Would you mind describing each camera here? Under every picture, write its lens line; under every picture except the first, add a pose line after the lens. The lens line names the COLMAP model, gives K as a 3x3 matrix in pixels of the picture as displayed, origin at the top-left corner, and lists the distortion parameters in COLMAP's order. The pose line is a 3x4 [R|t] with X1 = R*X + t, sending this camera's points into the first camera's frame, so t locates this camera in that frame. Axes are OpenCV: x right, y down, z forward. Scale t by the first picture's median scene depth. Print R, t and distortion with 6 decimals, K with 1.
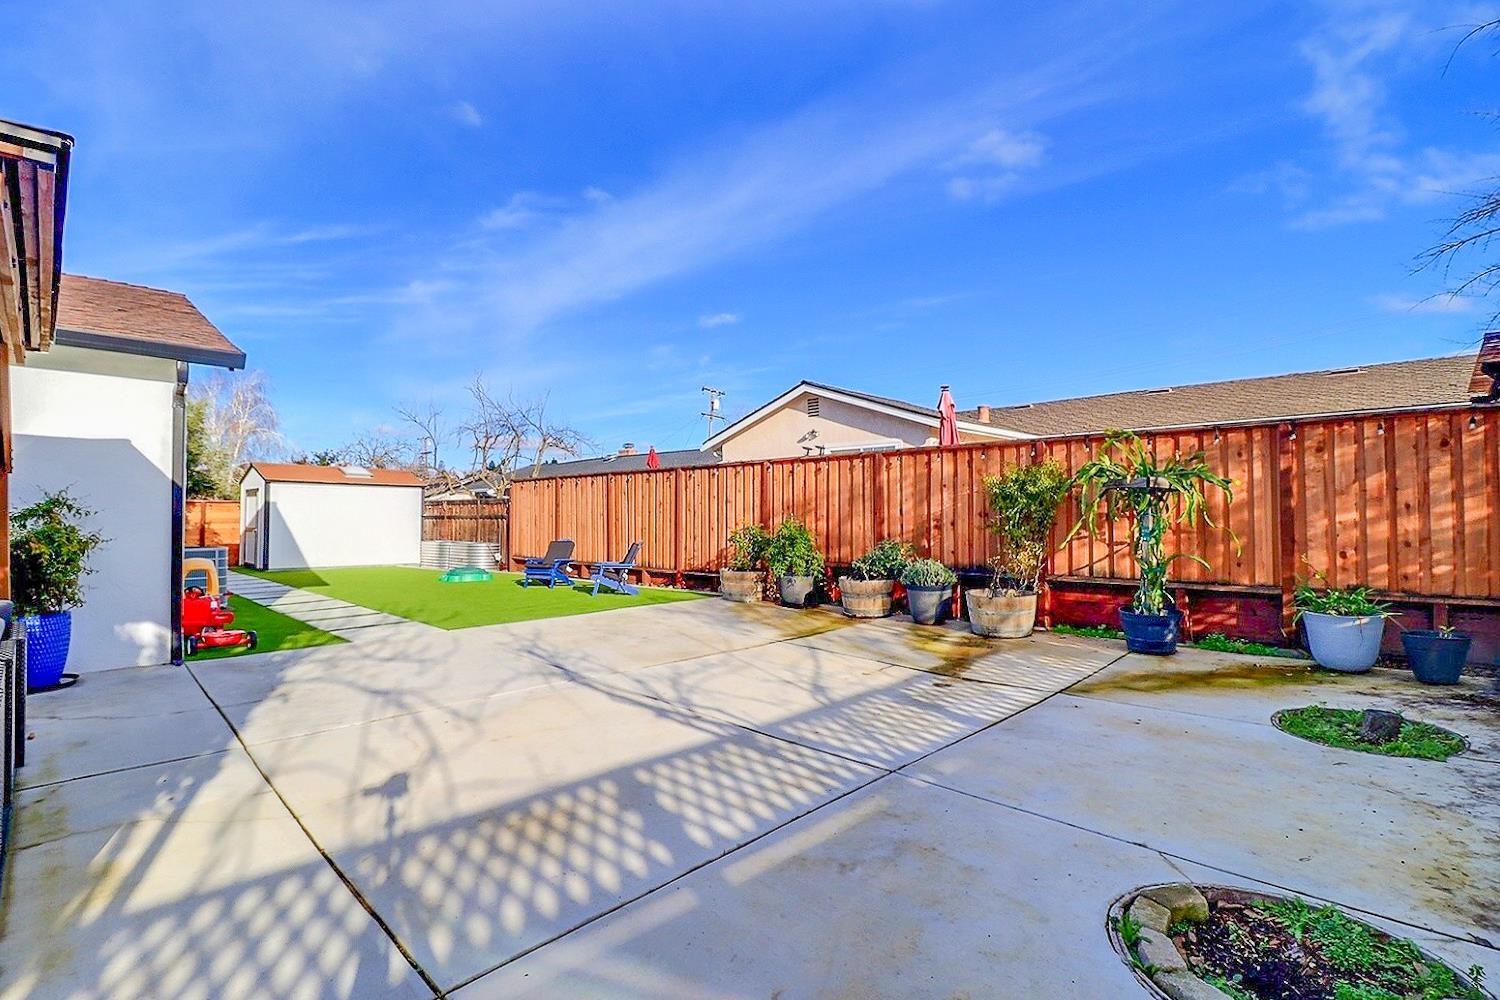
lens RADIAL K [[704.8, 0, 753.6], [0, 704.8, 492.3], [0, 0, 1]] dist [-0.001817, -0.016328]
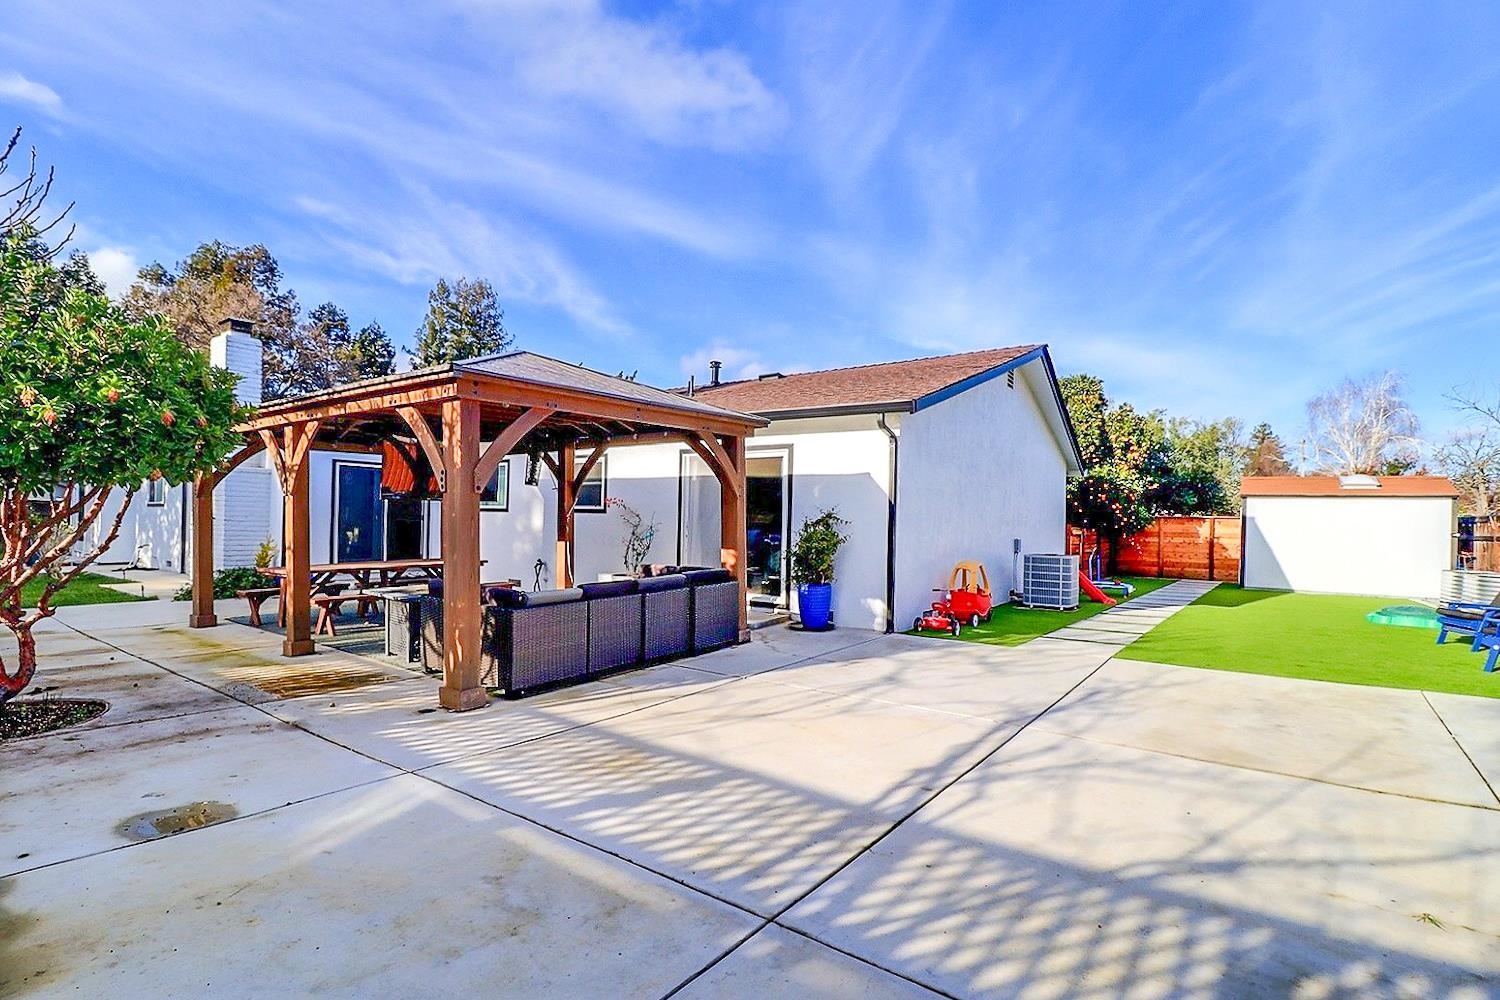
lens RADIAL K [[714.6, 0, 754.4], [0, 714.6, 468.8], [0, 0, 1]] dist [-0.010085, -0.000227]
pose [[0.123189, -0.071163, -0.989828, 0.800183], [0.012972, 0.997456, -0.070097, 0.027501], [0.992298, -0.004205, 0.123799, 0.825540]]
